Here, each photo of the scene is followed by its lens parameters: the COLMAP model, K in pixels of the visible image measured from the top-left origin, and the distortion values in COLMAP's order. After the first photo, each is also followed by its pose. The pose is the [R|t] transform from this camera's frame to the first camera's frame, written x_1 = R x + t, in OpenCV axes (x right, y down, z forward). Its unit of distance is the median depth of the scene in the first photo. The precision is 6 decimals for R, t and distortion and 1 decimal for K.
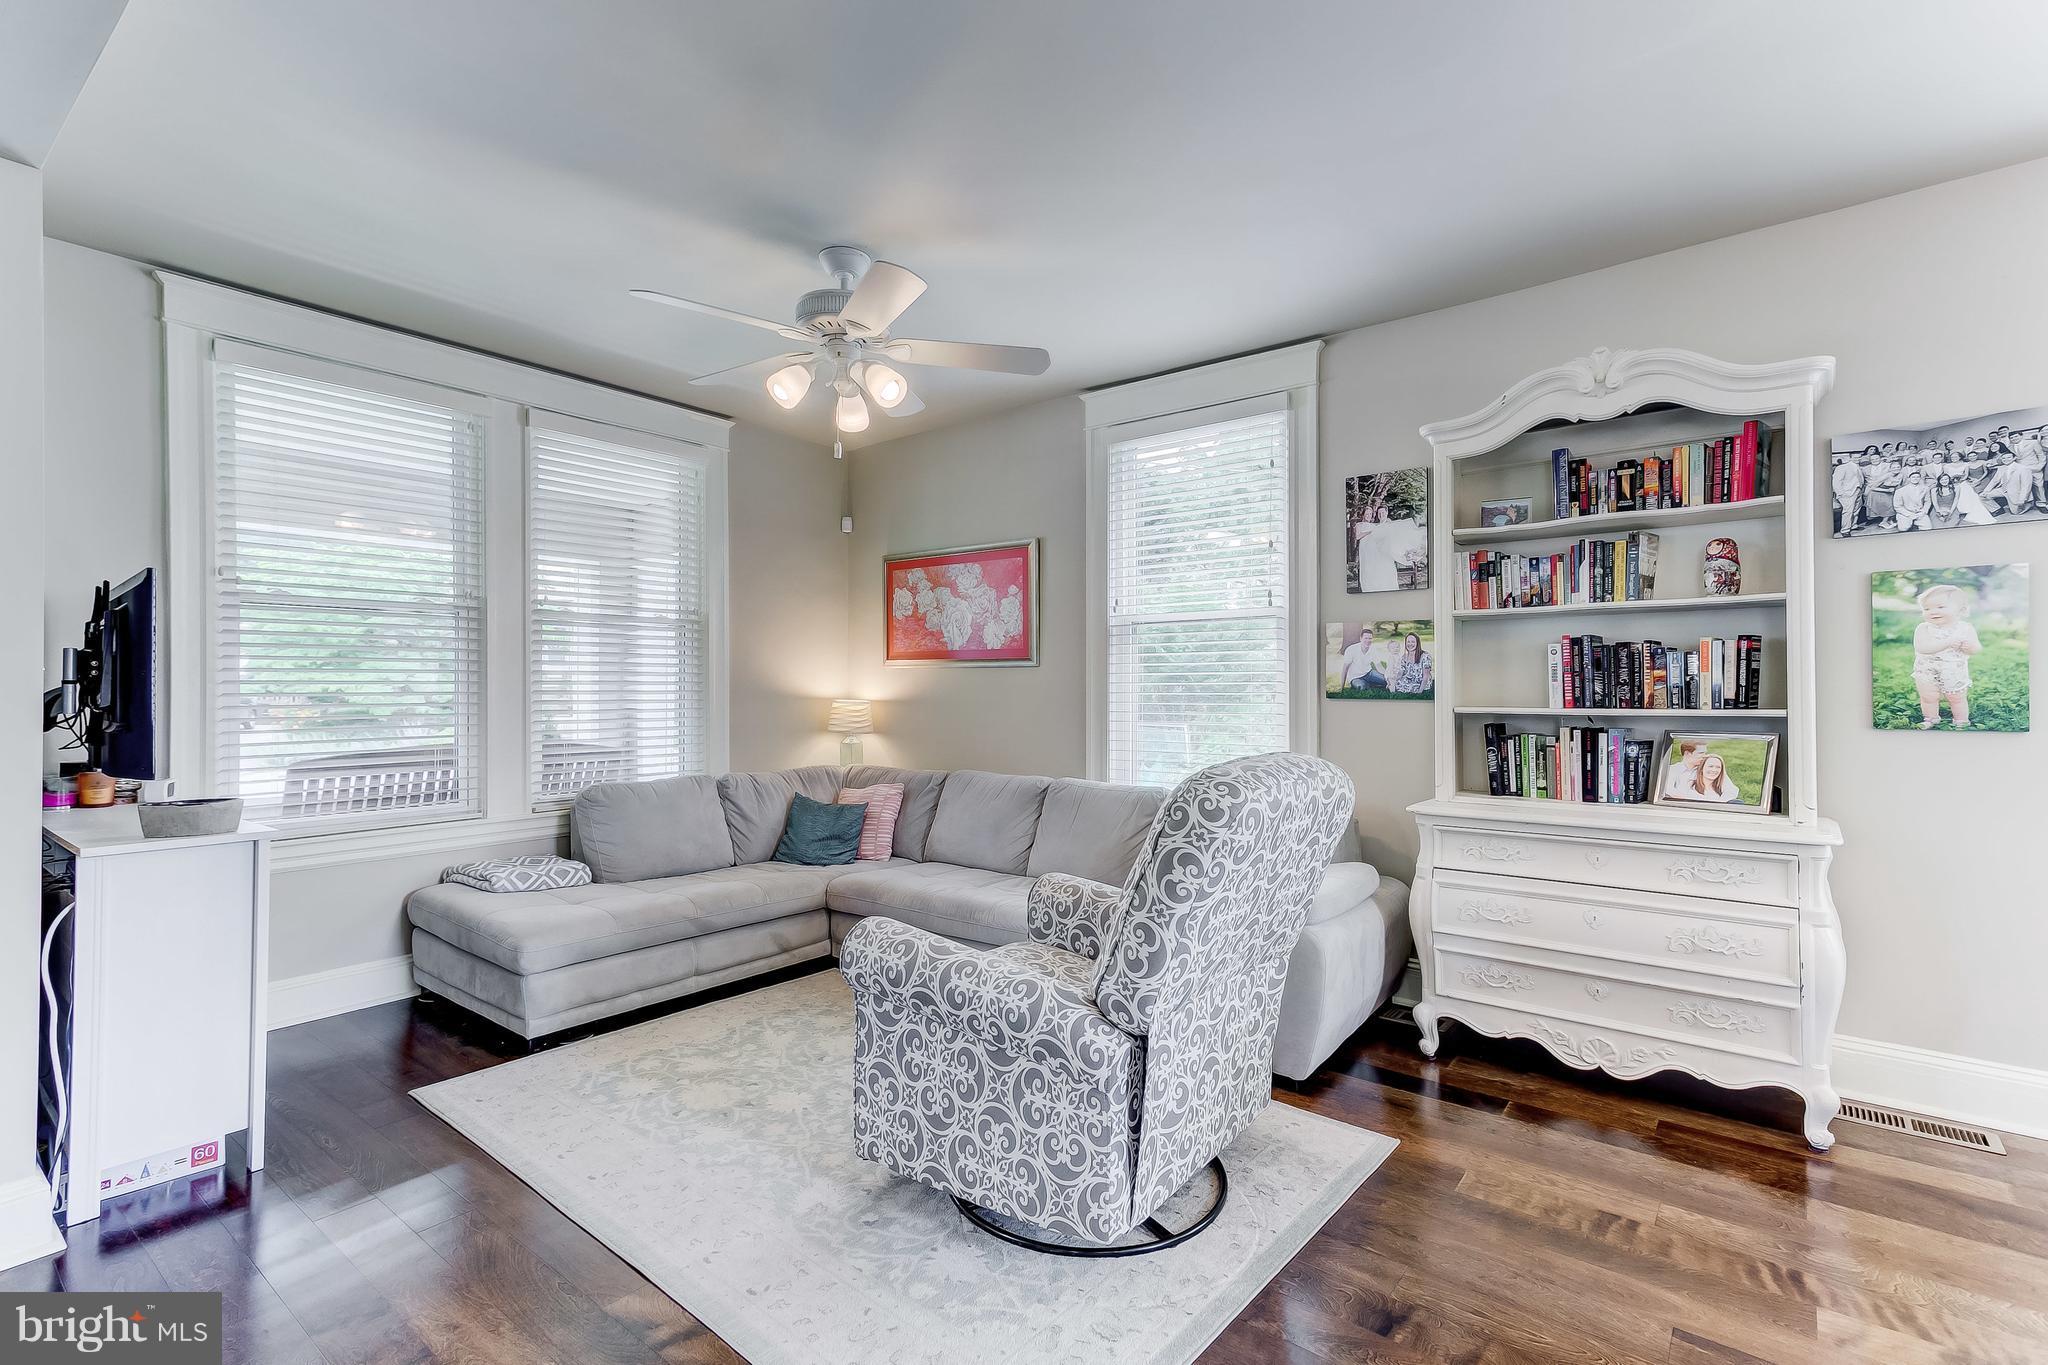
lens RADIAL K [[968.5, 0, 1024.0], [0, 968.5, 682.5], [0, 0, 1]] dist [-0.000341, 0.021328]
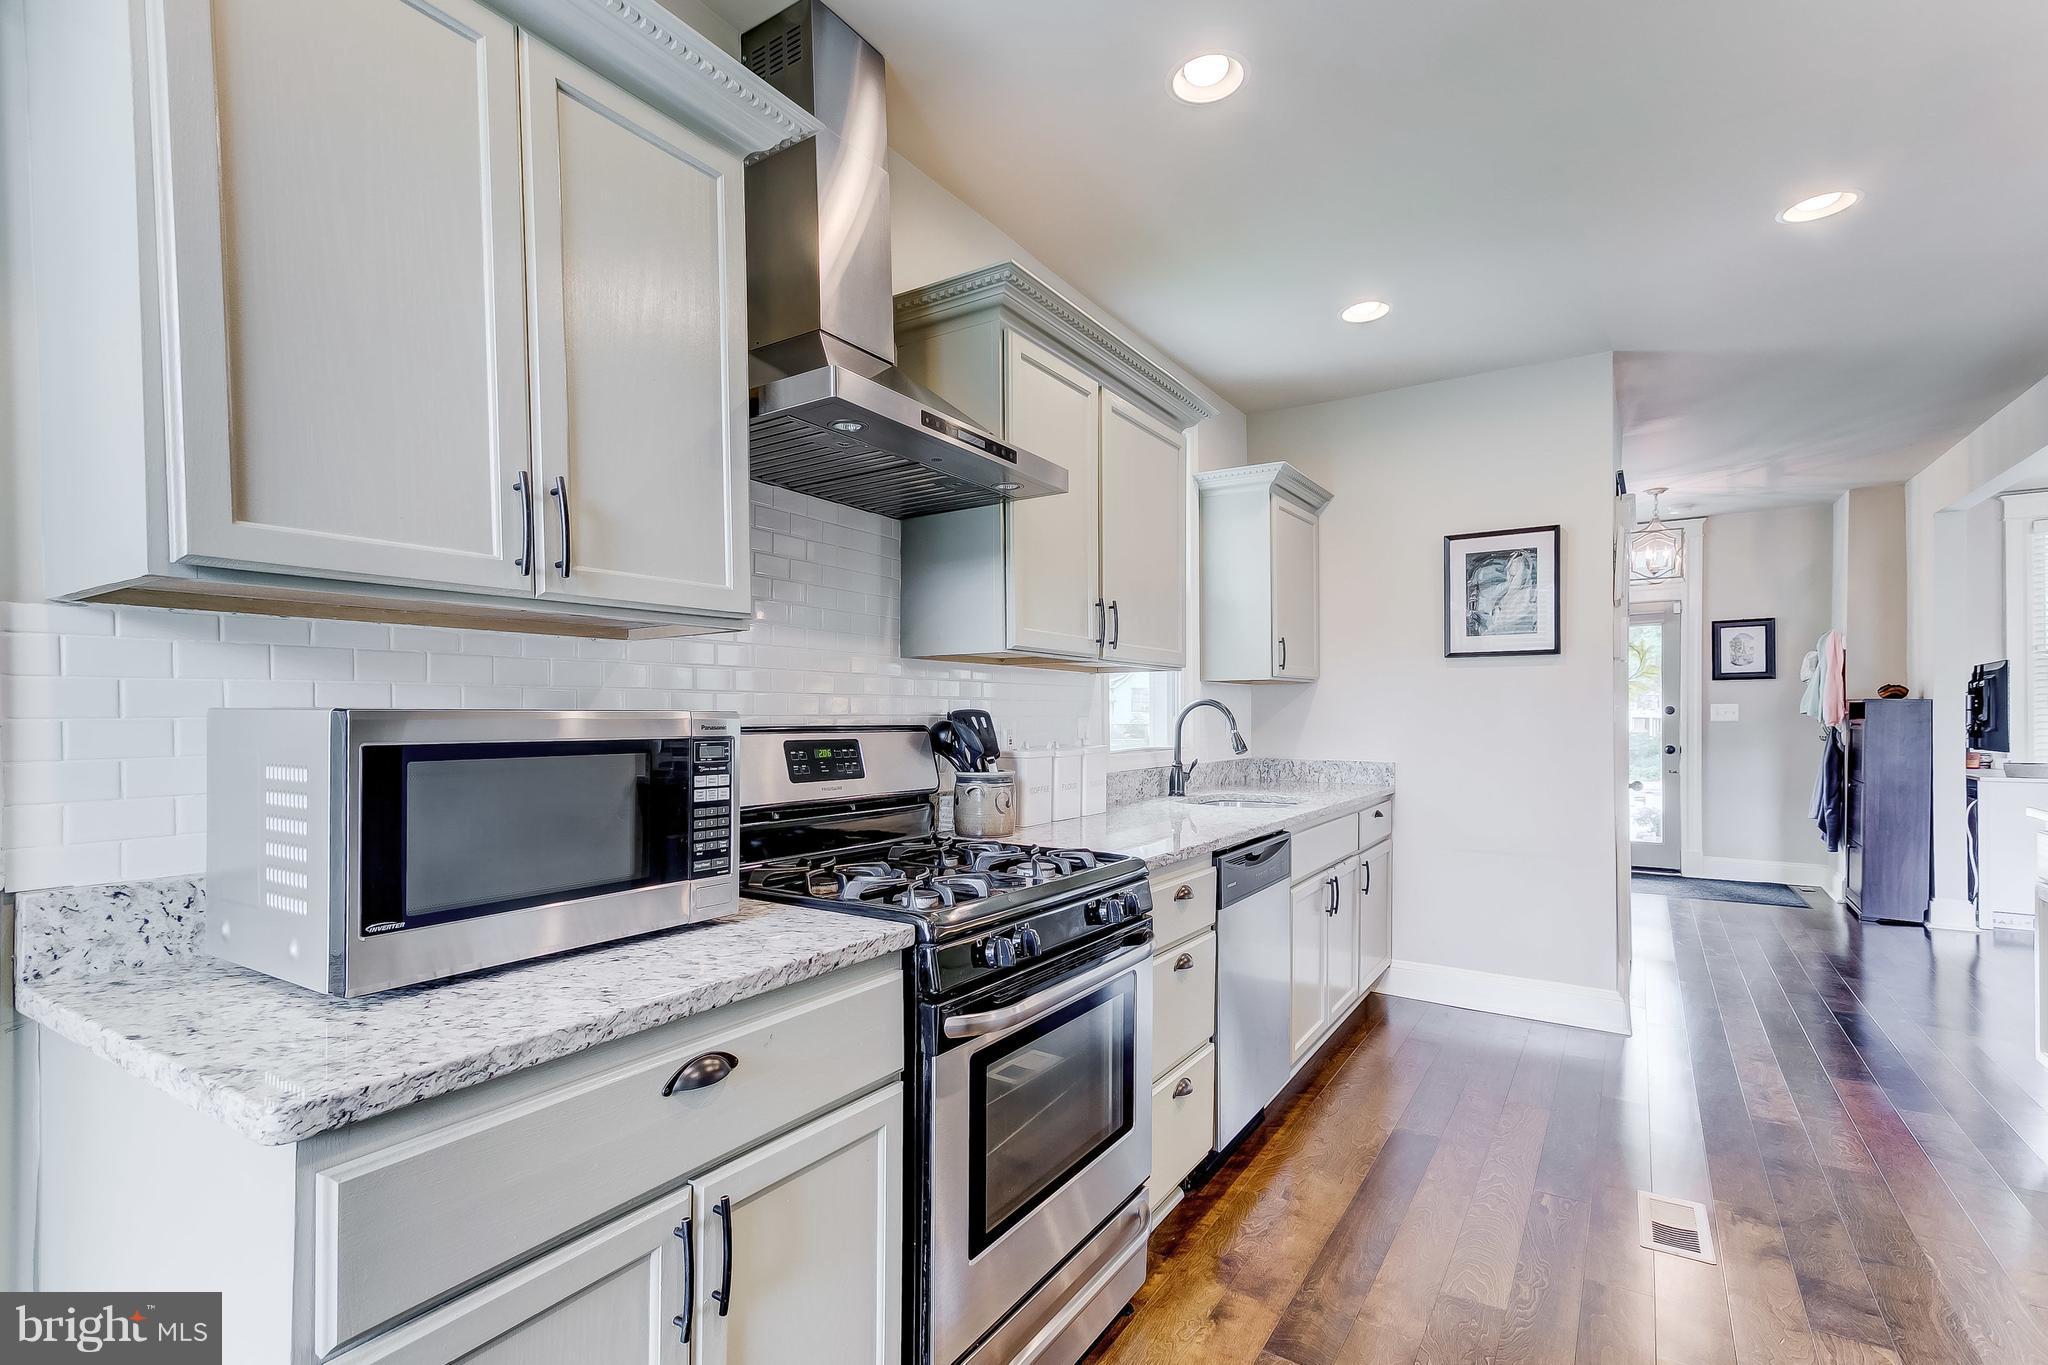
lens RADIAL K [[958.5, 0, 1023.7], [0, 958.5, 704.9], [0, 0, 1]] dist [0.000197, 0.014371]
pose [[0.093537, -0.004830, -0.995604, 1.143777], [0.004664, 0.999979, -0.004413, -0.011968], [0.995605, -0.004230, 0.093557, -1.481274]]
